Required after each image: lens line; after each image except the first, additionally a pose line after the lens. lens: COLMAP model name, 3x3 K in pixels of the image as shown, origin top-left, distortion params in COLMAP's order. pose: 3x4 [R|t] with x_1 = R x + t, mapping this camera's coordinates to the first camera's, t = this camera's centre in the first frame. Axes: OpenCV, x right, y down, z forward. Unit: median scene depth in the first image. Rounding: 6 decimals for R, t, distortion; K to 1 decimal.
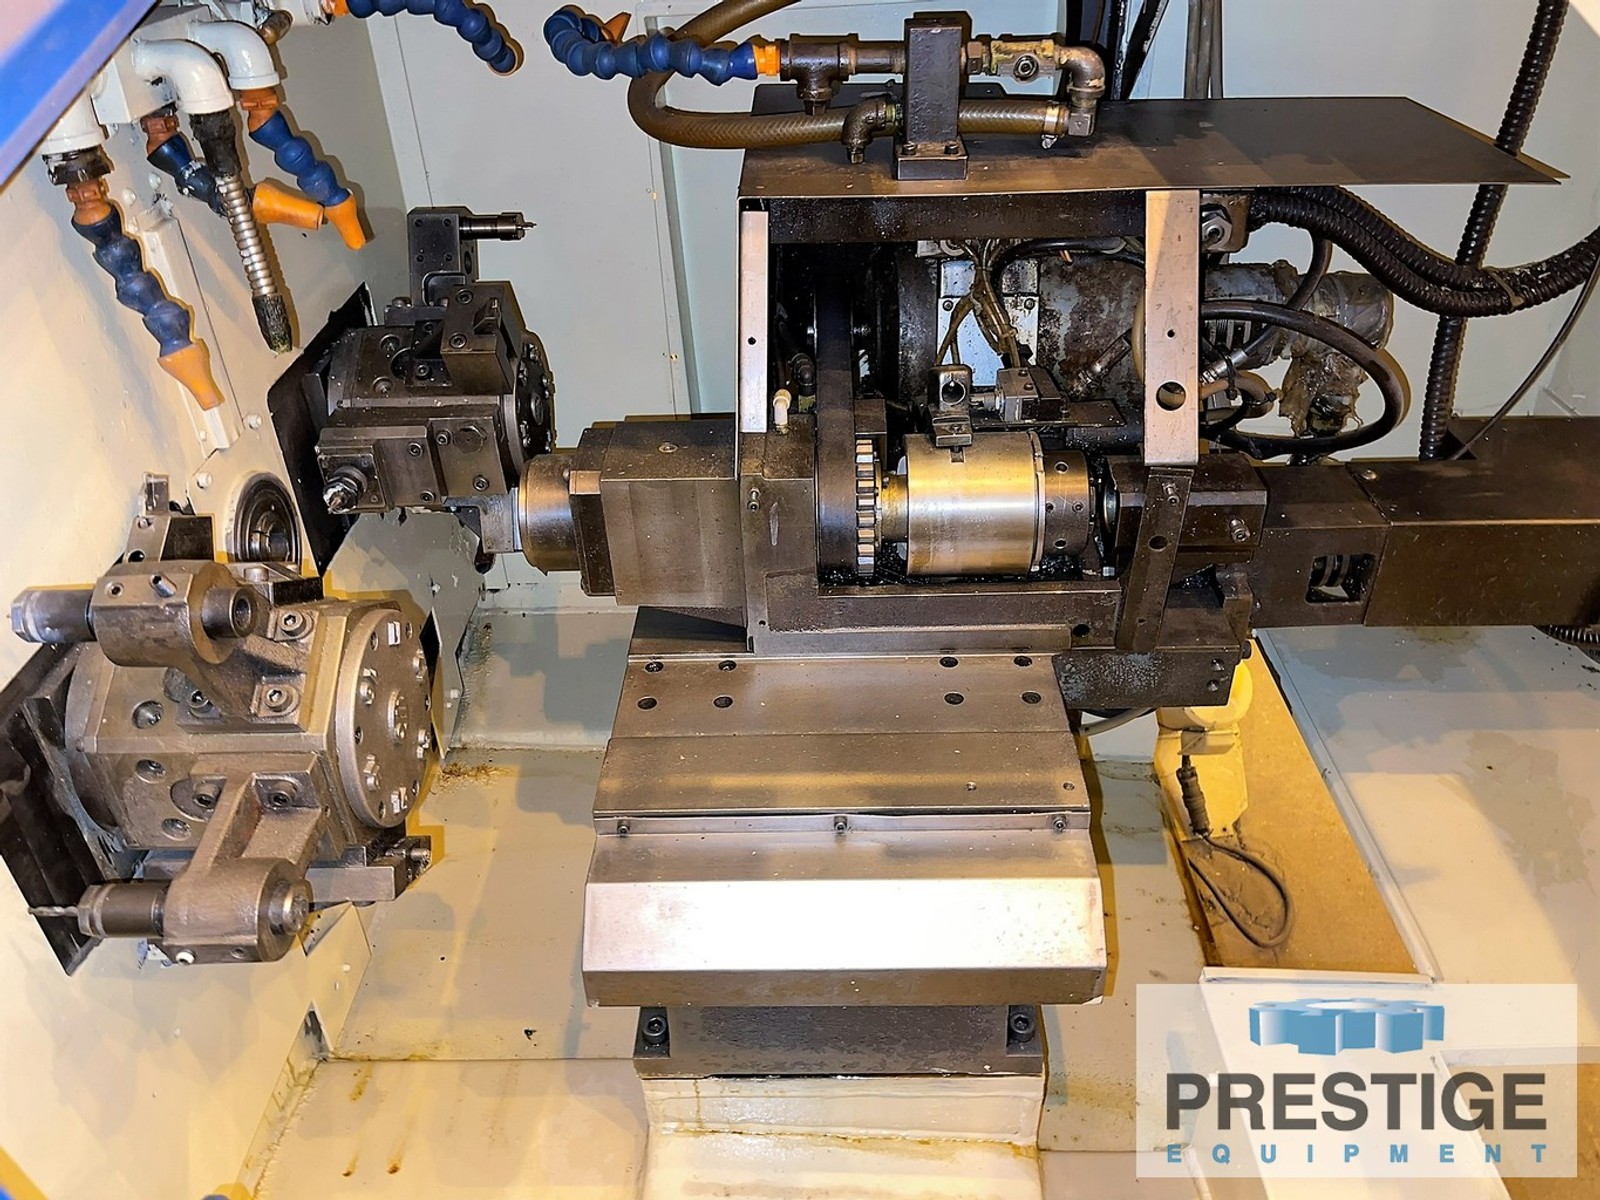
lens RADIAL K [[1219.9, 0, 809.3], [0, 1219.9, 597.3], [0, 0, 1]] dist [0.057378, -0.082861]
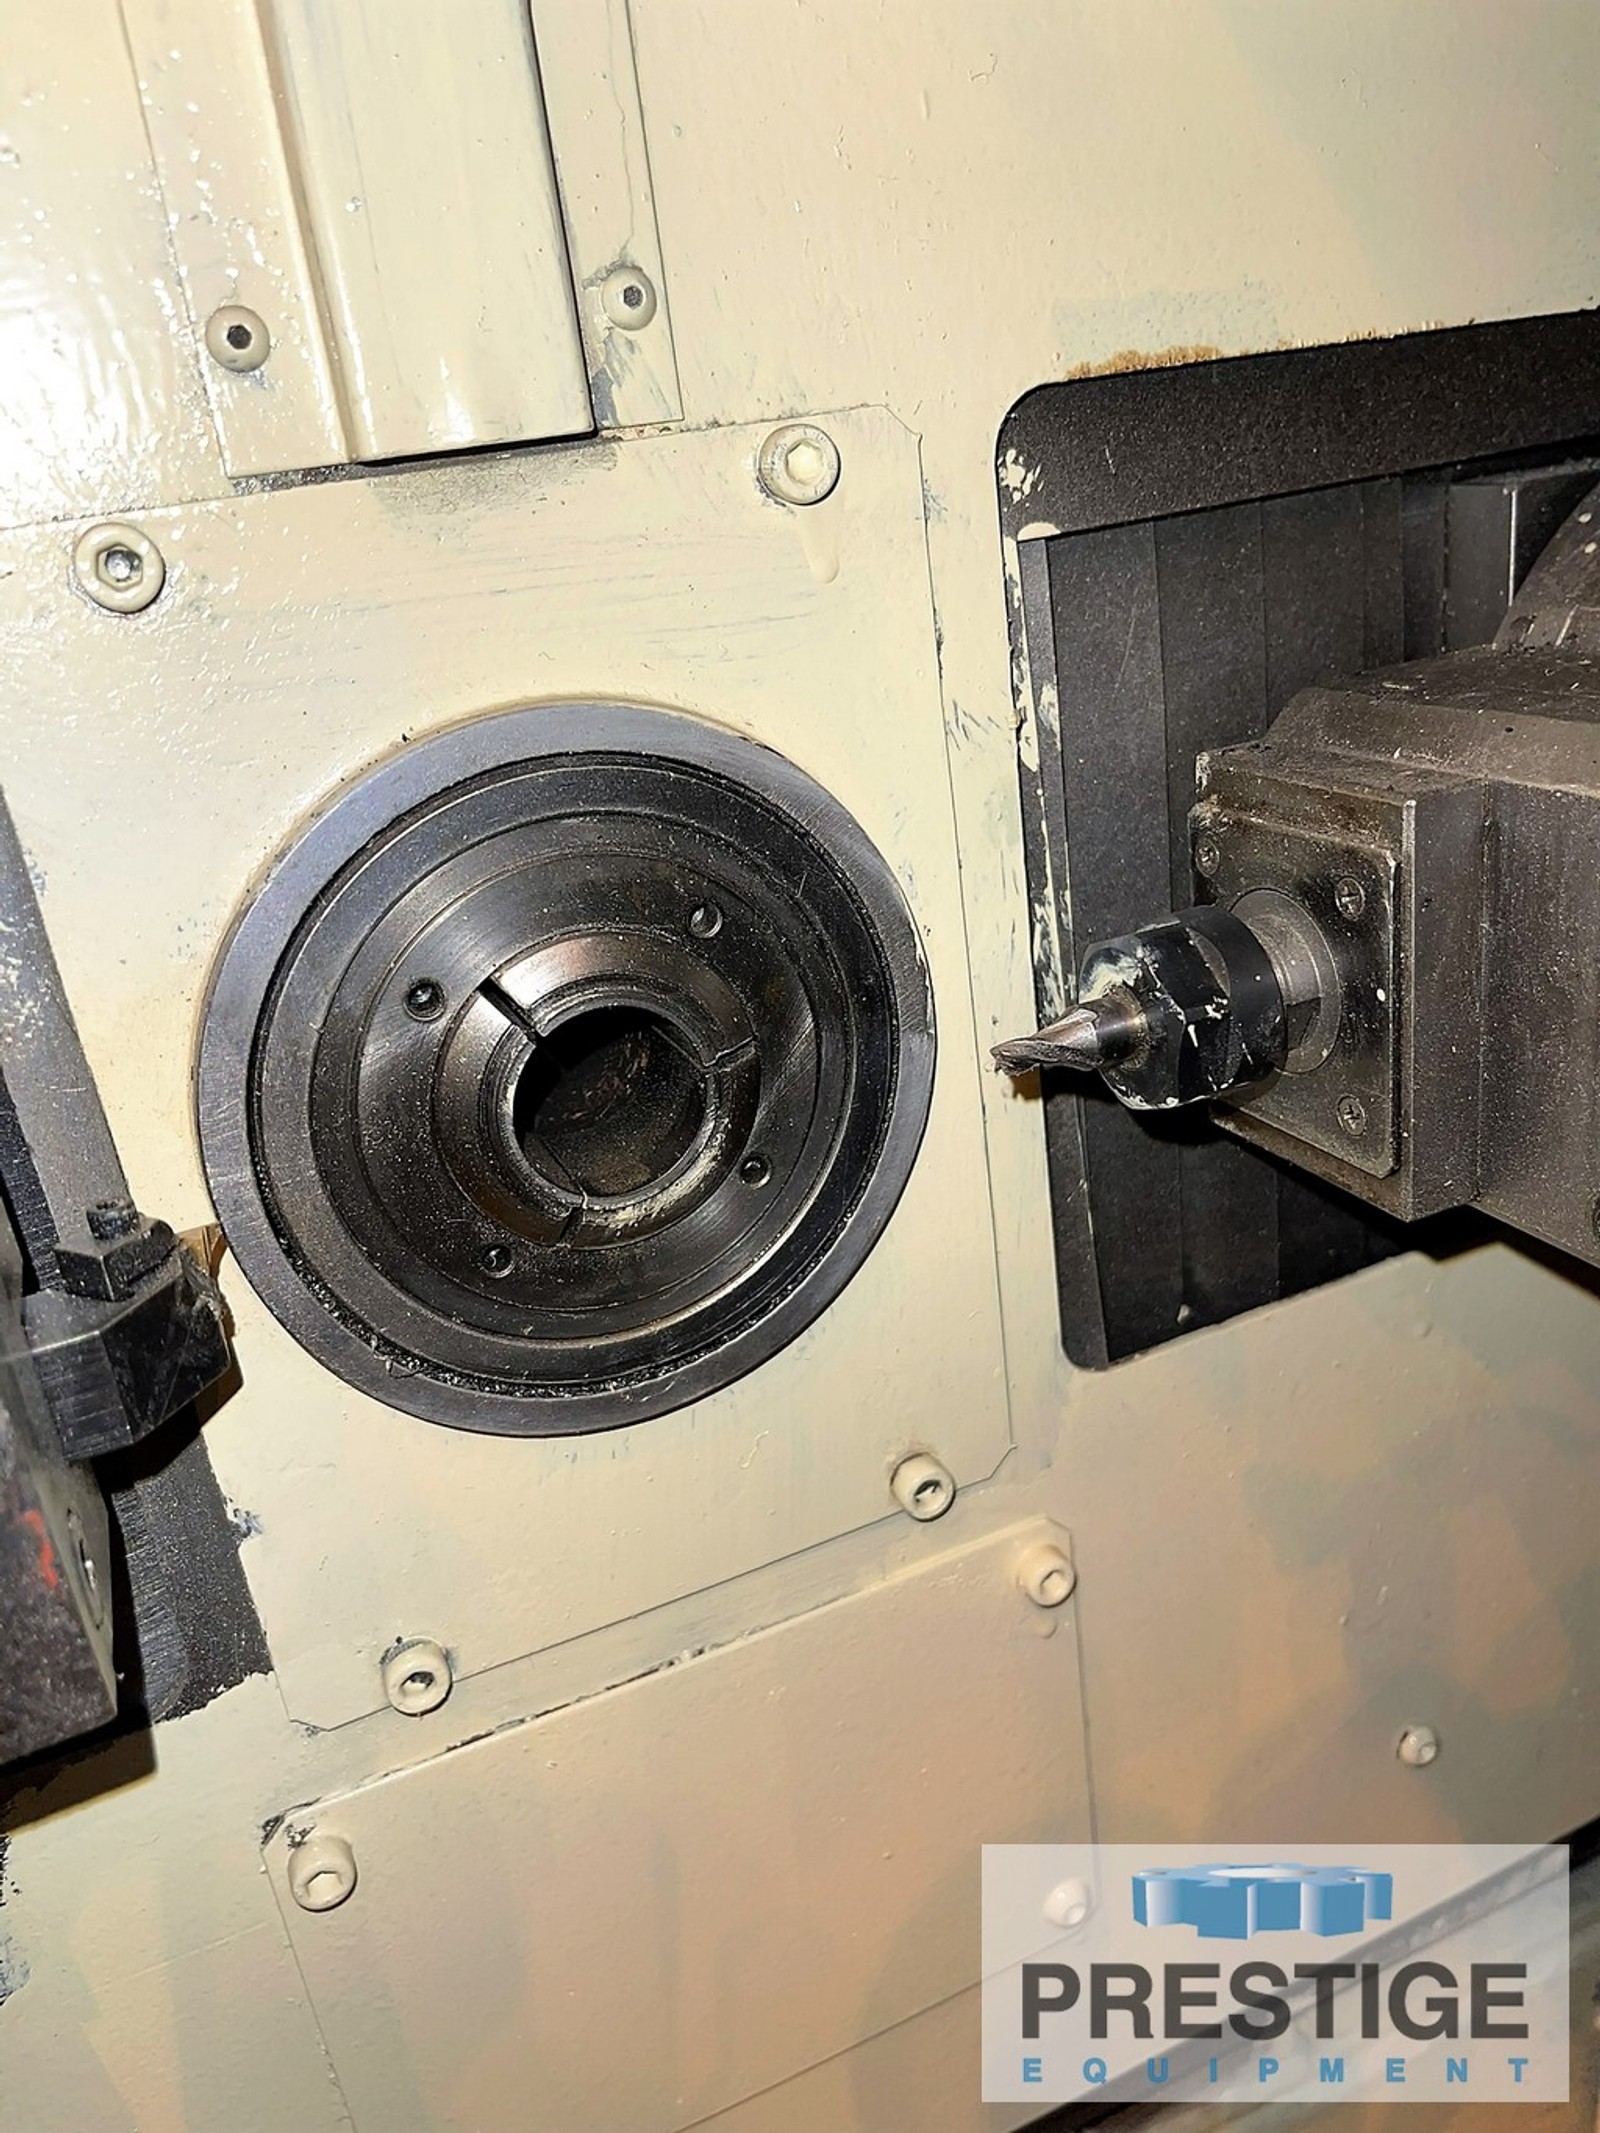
lens RADIAL K [[1626.2, 0, 811.3], [0, 1626.2, 1064.3], [0, 0, 1]] dist [0.057378, -0.082861]
pose [[0.397989, 0.311708, -0.862811, -0.203511], [-0.412571, 0.900845, 0.135142, -0.094190], [0.819384, 0.302185, 0.487128, 0.897267]]
